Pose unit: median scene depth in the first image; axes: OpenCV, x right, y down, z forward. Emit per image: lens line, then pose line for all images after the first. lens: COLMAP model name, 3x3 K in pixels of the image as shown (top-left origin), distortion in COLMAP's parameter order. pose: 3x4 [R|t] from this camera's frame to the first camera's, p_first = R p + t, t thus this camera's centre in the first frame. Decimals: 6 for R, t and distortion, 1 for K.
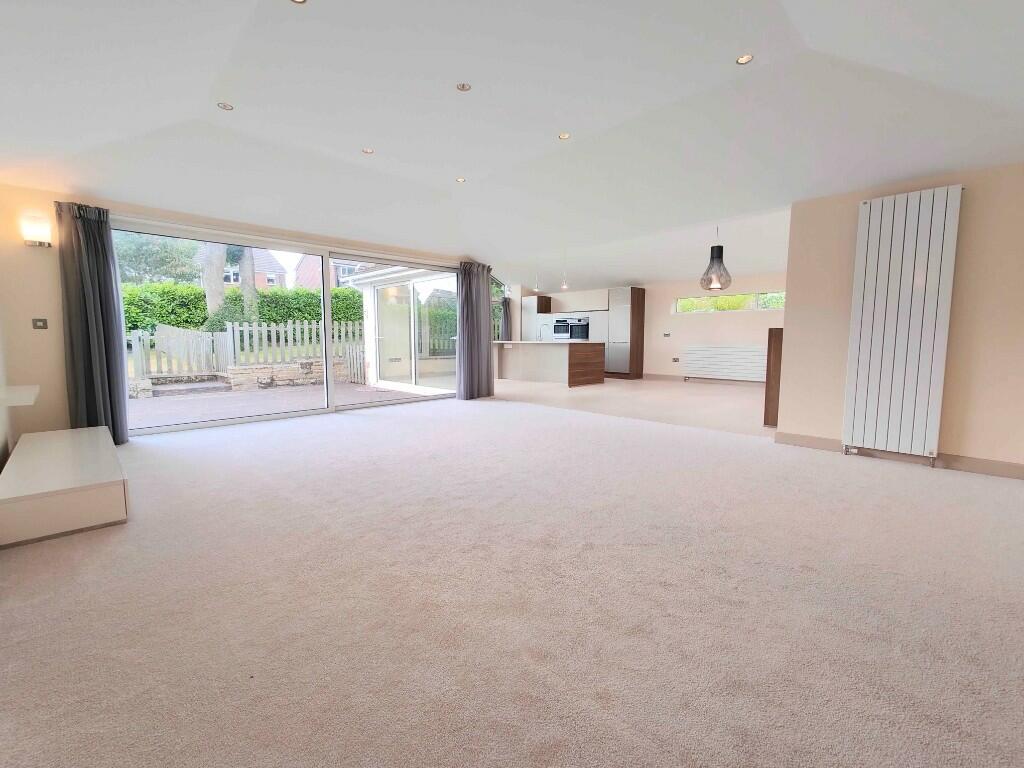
lens RADIAL K [[453.2, 0, 512.4], [0, 453.2, 386.2], [0, 0, 1]] dist [-0.000349, 0.000428]
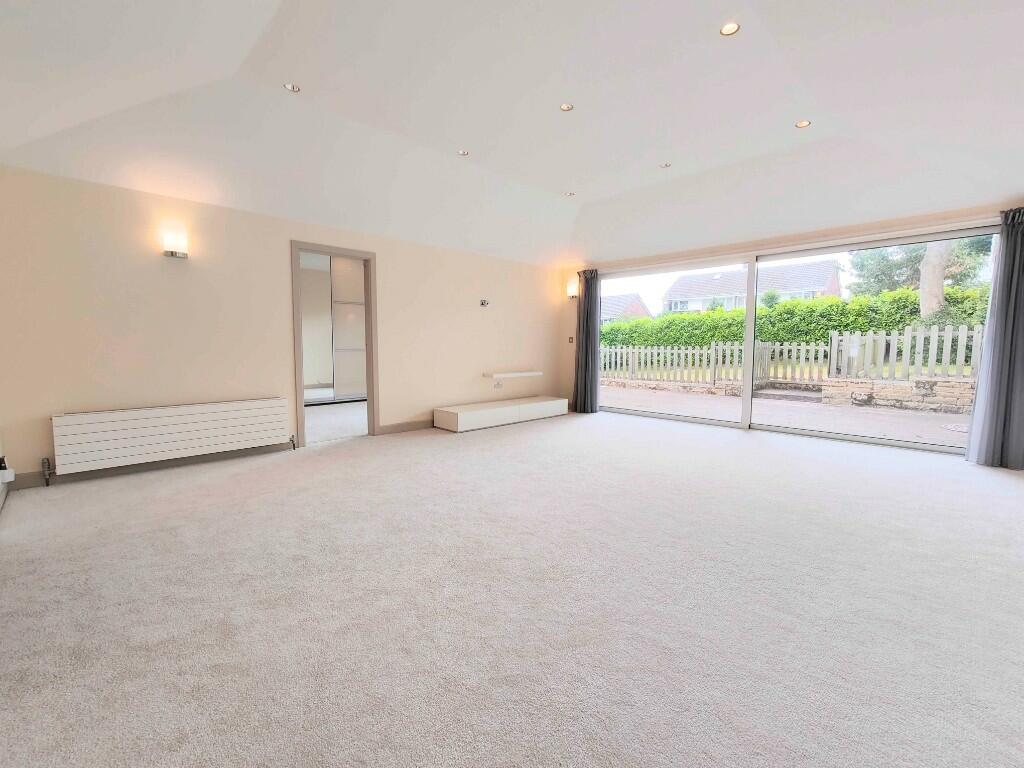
lens RADIAL K [[453.2, 0, 506.1], [0, 453.2, 379.4], [0, 0, 1]] dist [-0.000349, 0.000428]
pose [[-0.023798, 0.077012, -0.996746, 0.320251], [-0.110847, 0.990678, 0.079189, -0.036954], [0.993553, 0.112371, -0.015039, 0.306989]]
